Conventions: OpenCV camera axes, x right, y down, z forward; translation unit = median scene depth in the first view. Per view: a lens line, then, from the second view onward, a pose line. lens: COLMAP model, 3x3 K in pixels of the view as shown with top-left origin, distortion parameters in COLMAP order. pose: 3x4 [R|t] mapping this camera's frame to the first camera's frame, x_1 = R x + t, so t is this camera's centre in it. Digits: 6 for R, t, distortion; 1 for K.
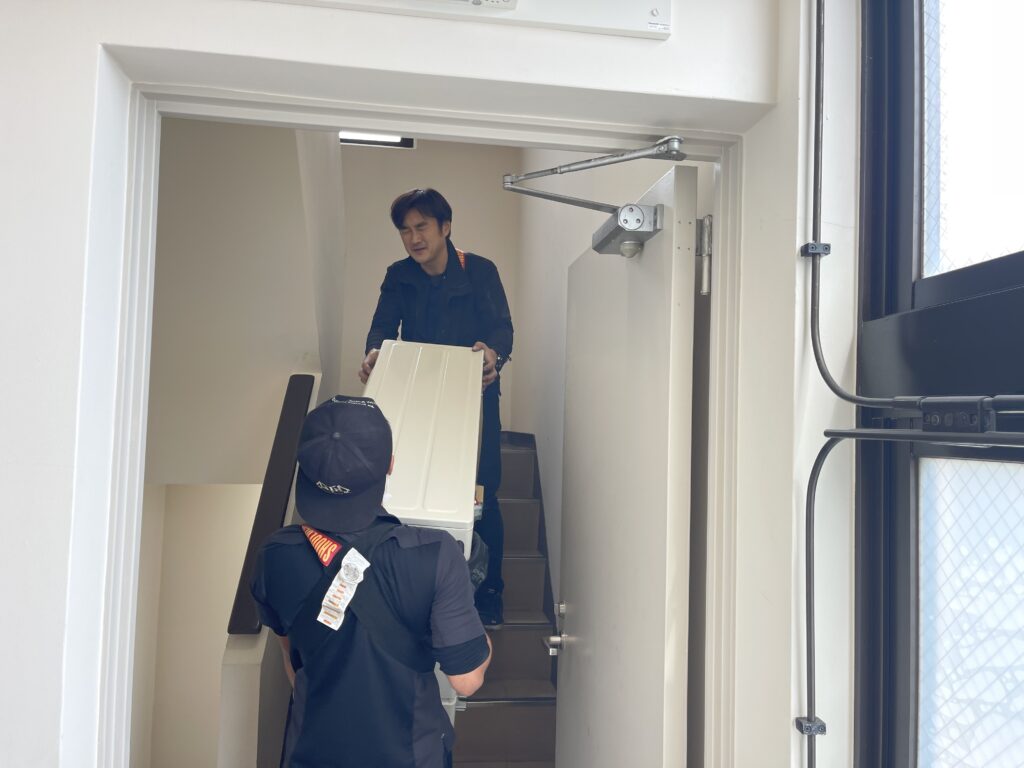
lens RADIAL K [[784.4, 0, 514.6], [0, 784.4, 388.8], [0, 0, 1]] dist [0.067004, -0.105059]
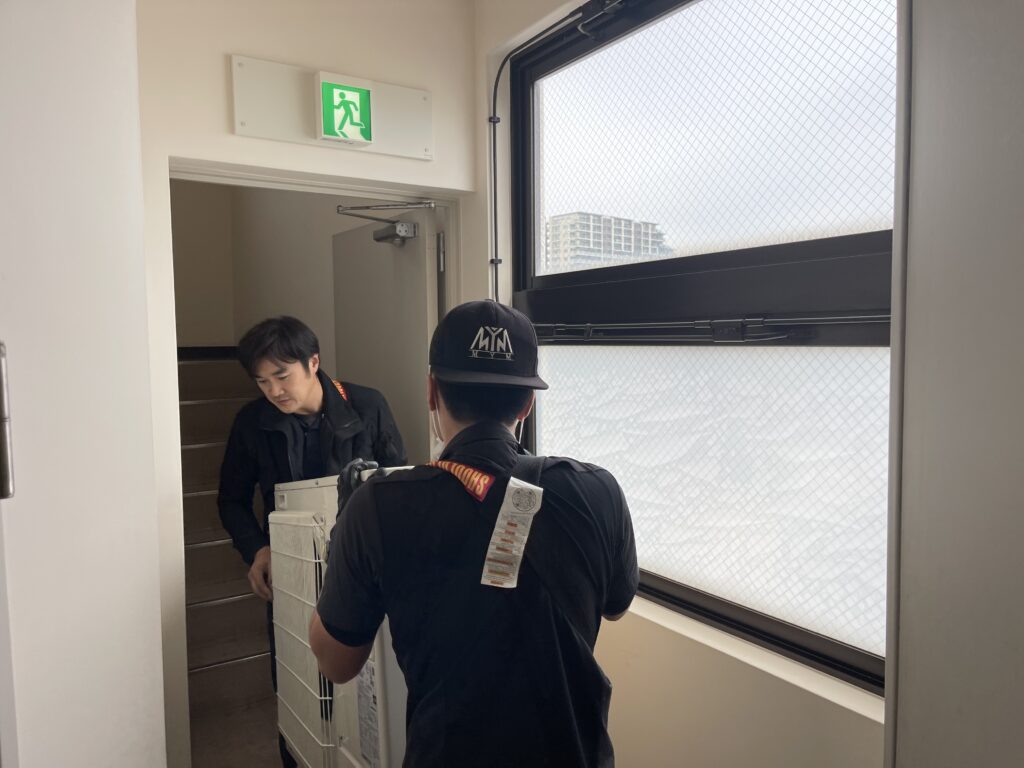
lens RADIAL K [[784.4, 0, 514.6], [0, 784.4, 388.8], [0, 0, 1]] dist [0.067004, -0.105059]
pose [[0.901200, -0.065658, 0.428402, -0.627570], [0.014260, 0.992415, 0.122101, -0.082582], [-0.433170, -0.103929, 0.895300, -1.224951]]
